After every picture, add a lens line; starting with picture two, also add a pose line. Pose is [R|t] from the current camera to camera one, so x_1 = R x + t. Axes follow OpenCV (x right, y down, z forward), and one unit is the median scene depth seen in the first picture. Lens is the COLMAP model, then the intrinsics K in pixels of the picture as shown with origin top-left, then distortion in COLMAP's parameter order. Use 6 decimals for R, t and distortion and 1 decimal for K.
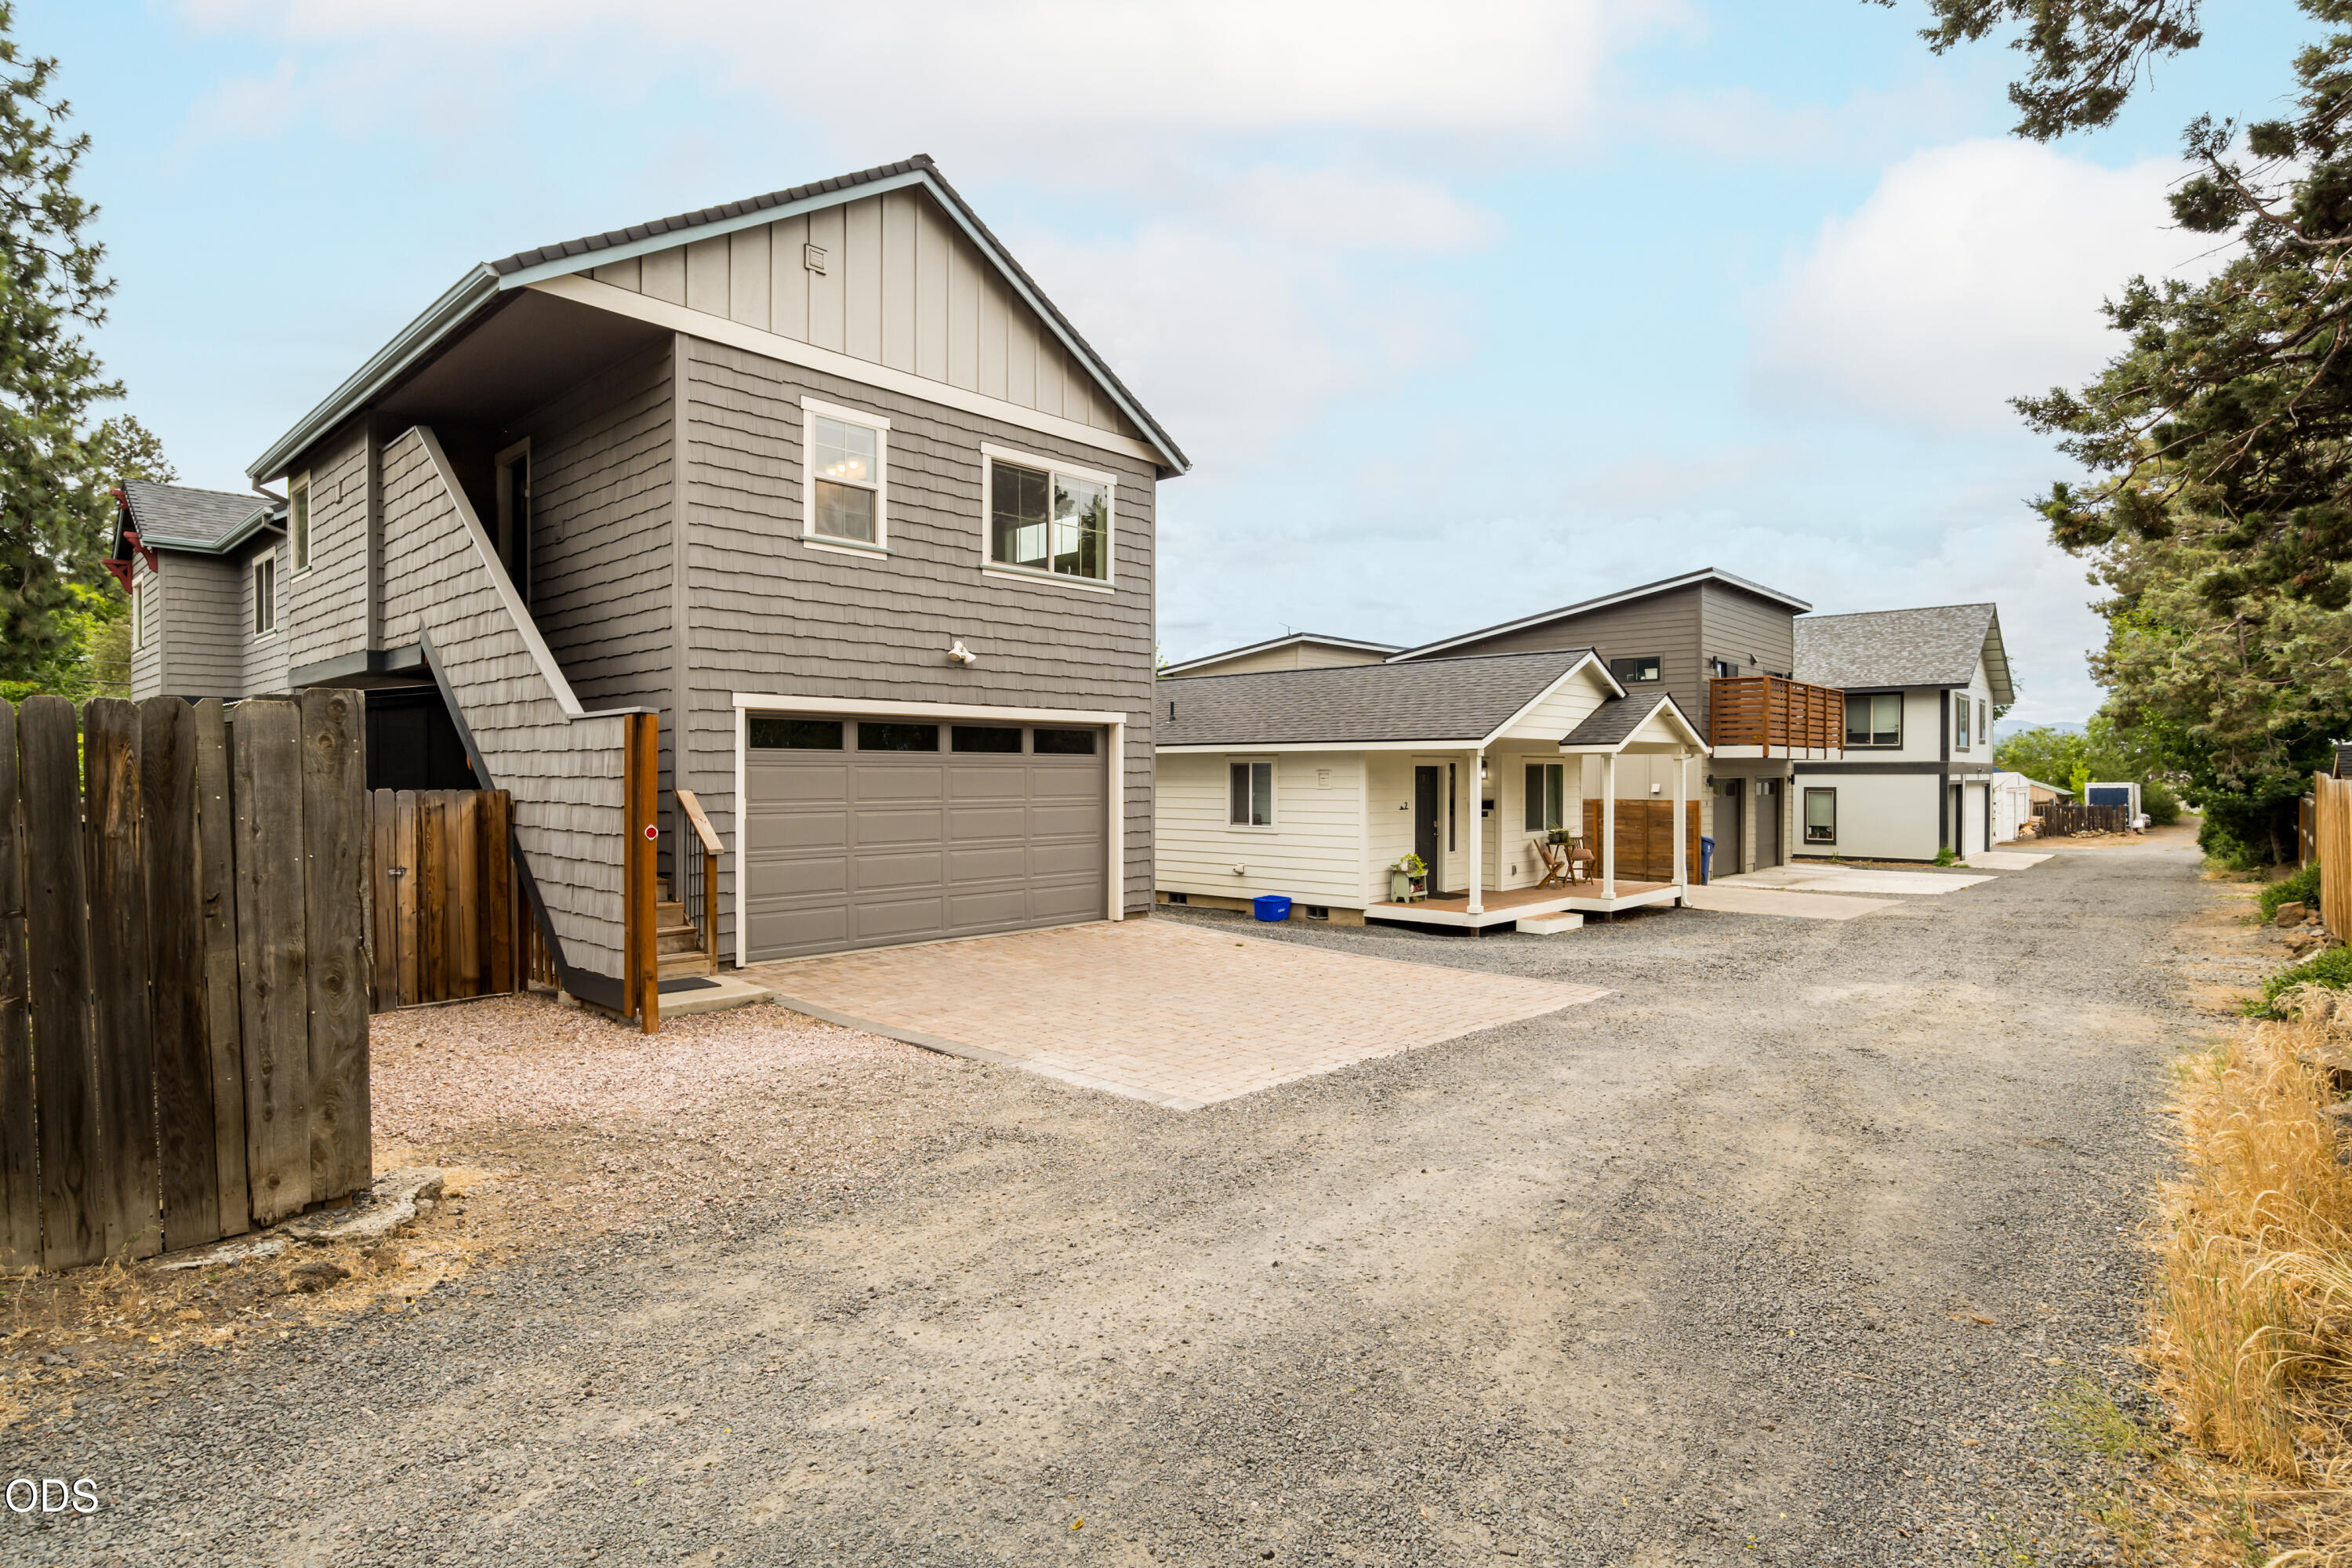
lens RADIAL K [[1203.8, 0, 1172.9], [0, 1203.8, 795.1], [0, 0, 1]] dist [0.002390, 0.000071]
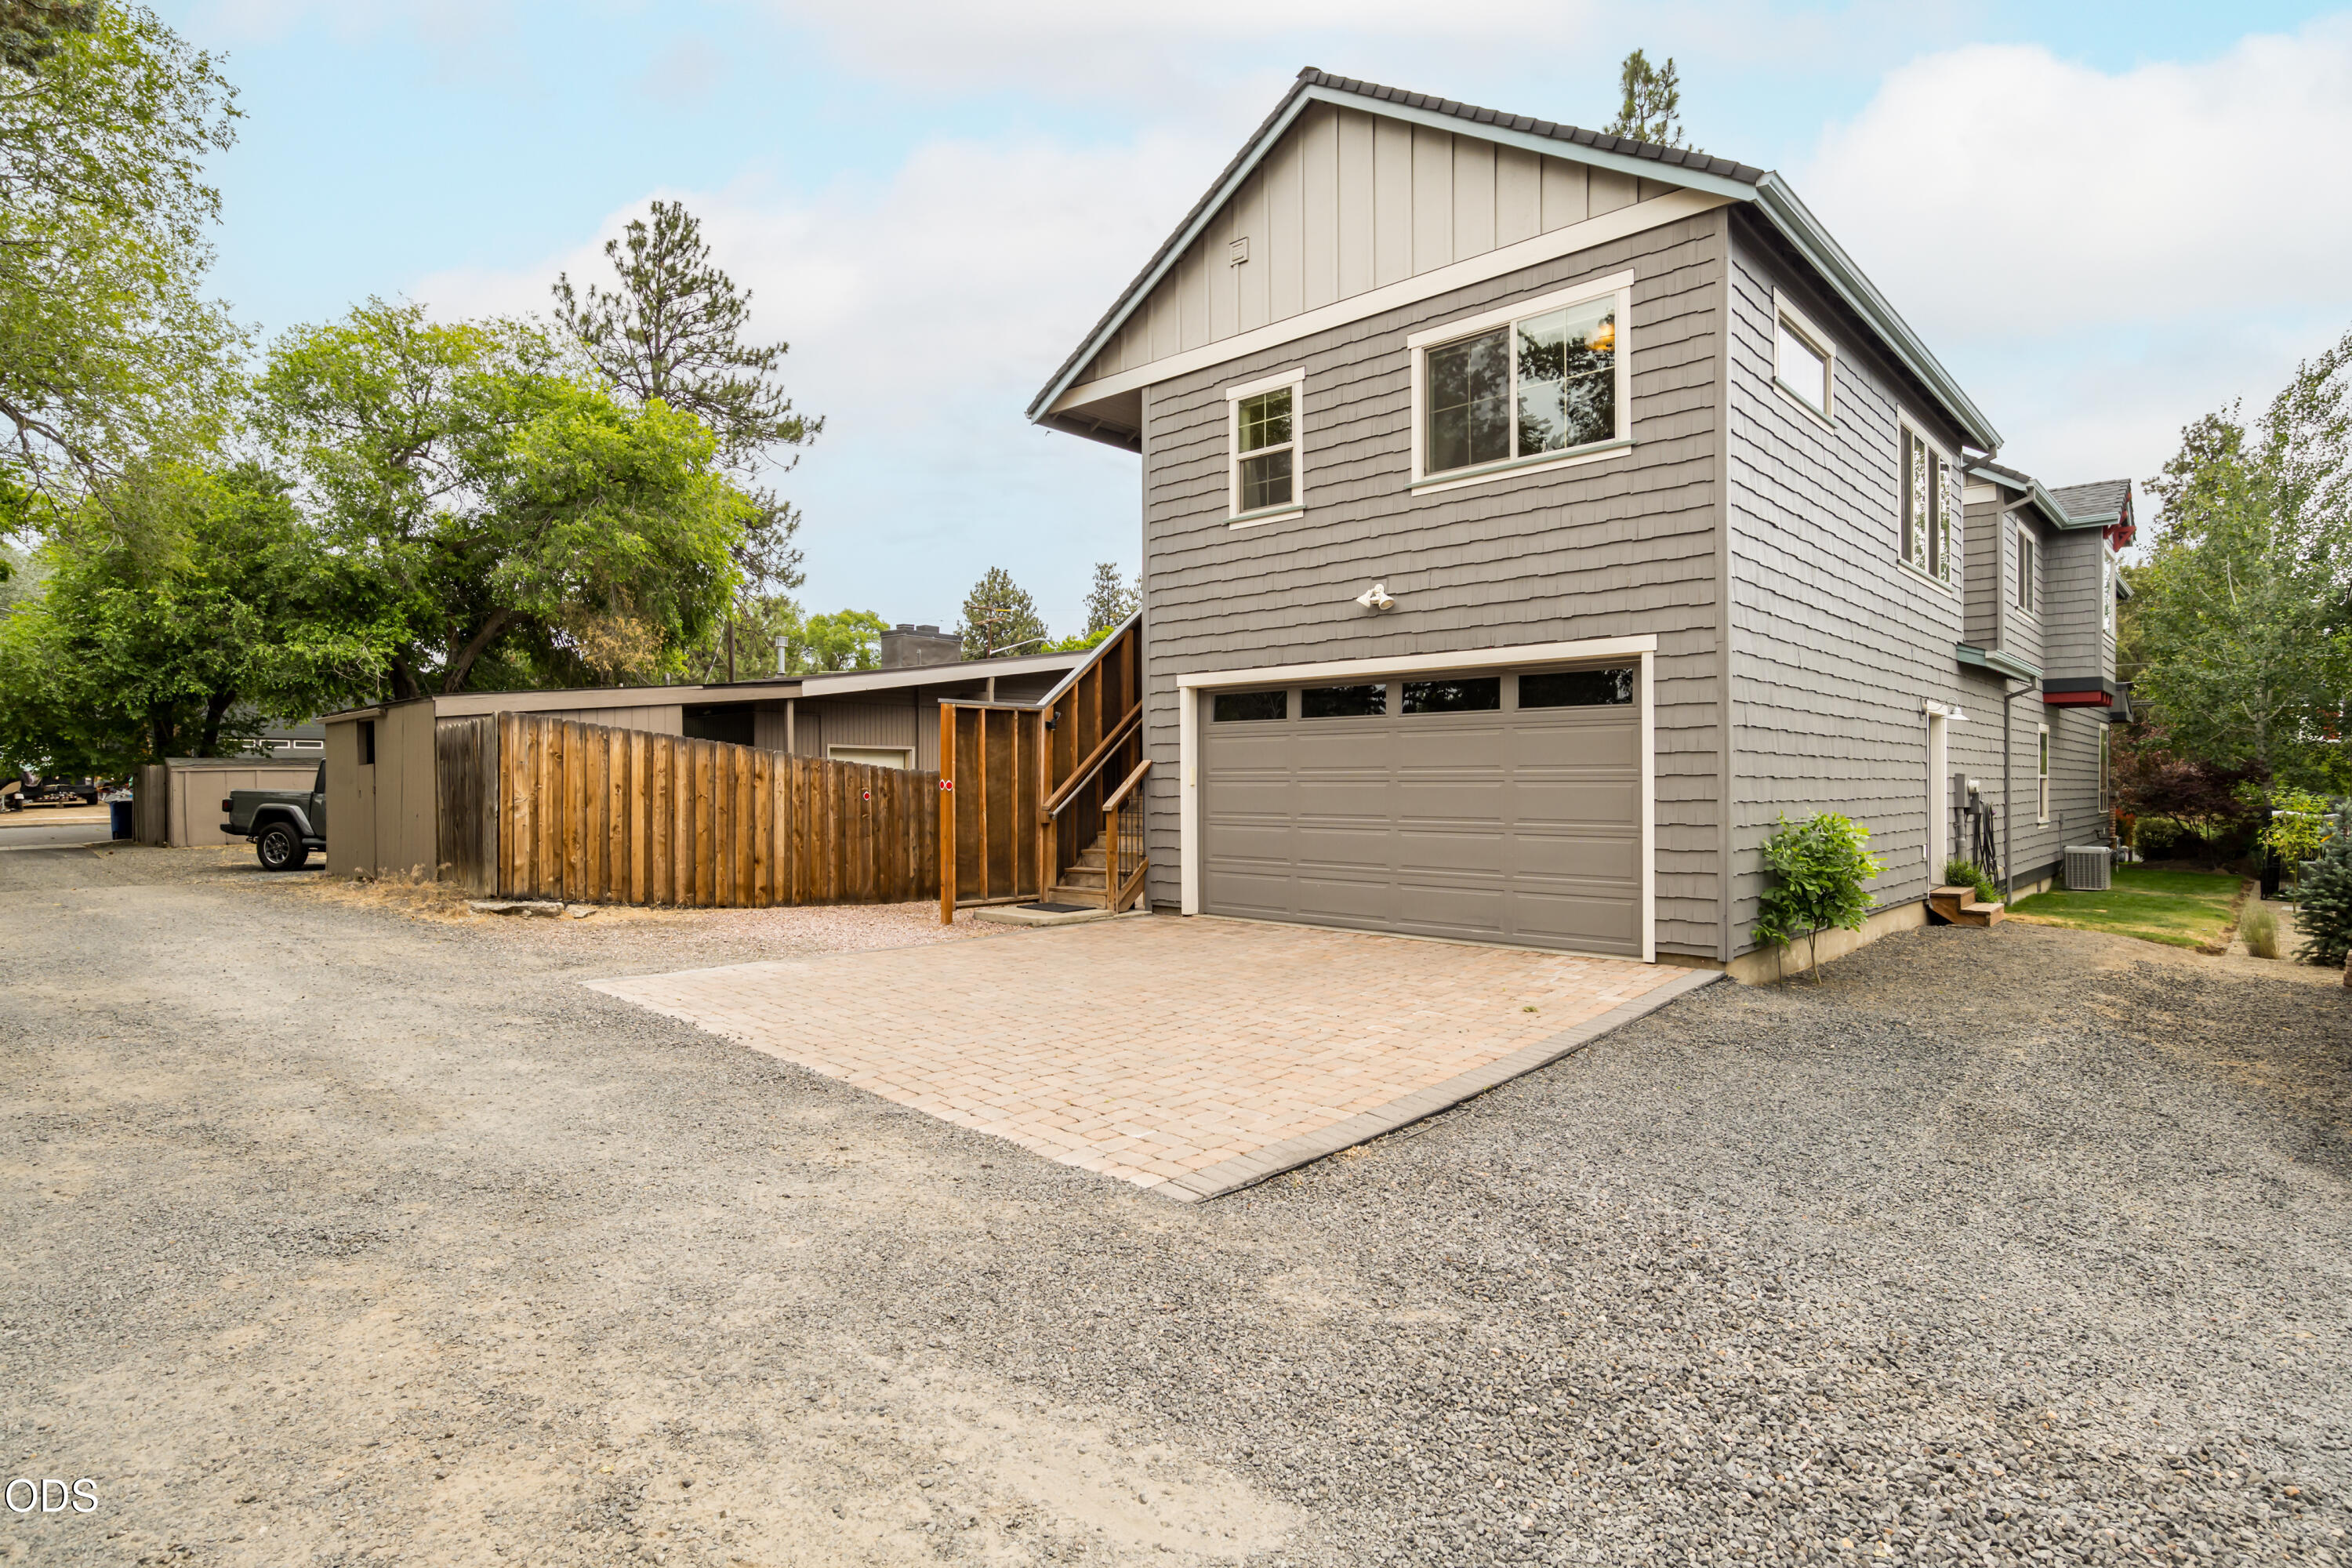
lens RADIAL K [[1203.8, 0, 1173.0], [0, 1203.8, 773.6], [0, 0, 1]] dist [0.002390, 0.000071]
pose [[-0.006455, 0.000661, -0.999979, 0.701851], [-0.011237, 0.999937, 0.000734, 0.007903], [0.999916, 0.011242, -0.006448, 0.892574]]
